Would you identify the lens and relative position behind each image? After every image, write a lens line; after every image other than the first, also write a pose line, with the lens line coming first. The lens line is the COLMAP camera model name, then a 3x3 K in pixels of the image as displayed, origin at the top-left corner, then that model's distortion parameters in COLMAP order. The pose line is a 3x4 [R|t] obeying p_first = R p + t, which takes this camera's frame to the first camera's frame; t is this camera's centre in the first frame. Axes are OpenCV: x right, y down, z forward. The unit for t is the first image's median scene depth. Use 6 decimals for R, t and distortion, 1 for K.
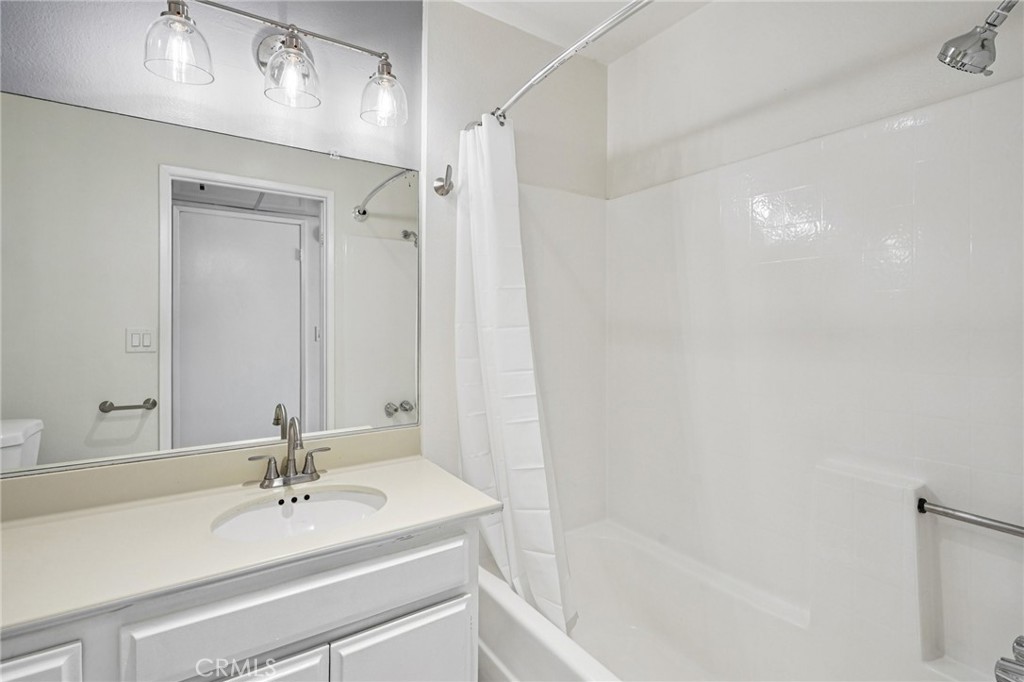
lens RADIAL K [[473.7, 0, 512.0], [0, 473.7, 325.1], [0, 0, 1]] dist [-0.000820, 0.000290]
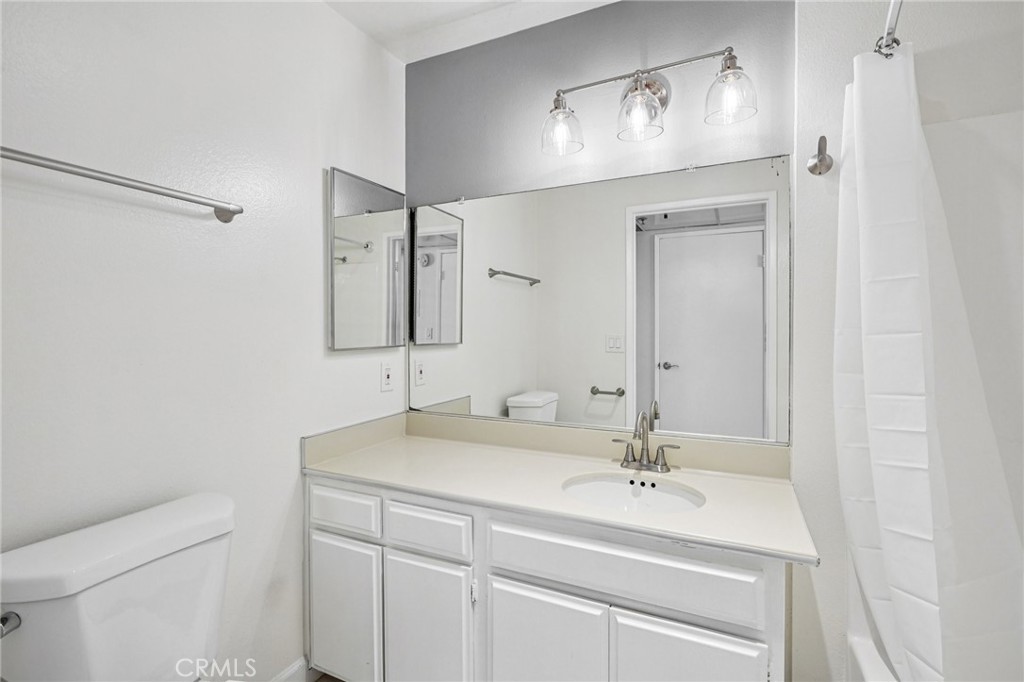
lens RADIAL K [[466.3, 0, 514.1], [0, 466.3, 332.4], [0, 0, 1]] dist [-0.000164, 0.000379]
pose [[0.518121, -0.000277, -0.855307, 0.319442], [0.000423, 1.000000, -0.000068, 0.002763], [0.855307, -0.000326, 0.518121, 0.140931]]
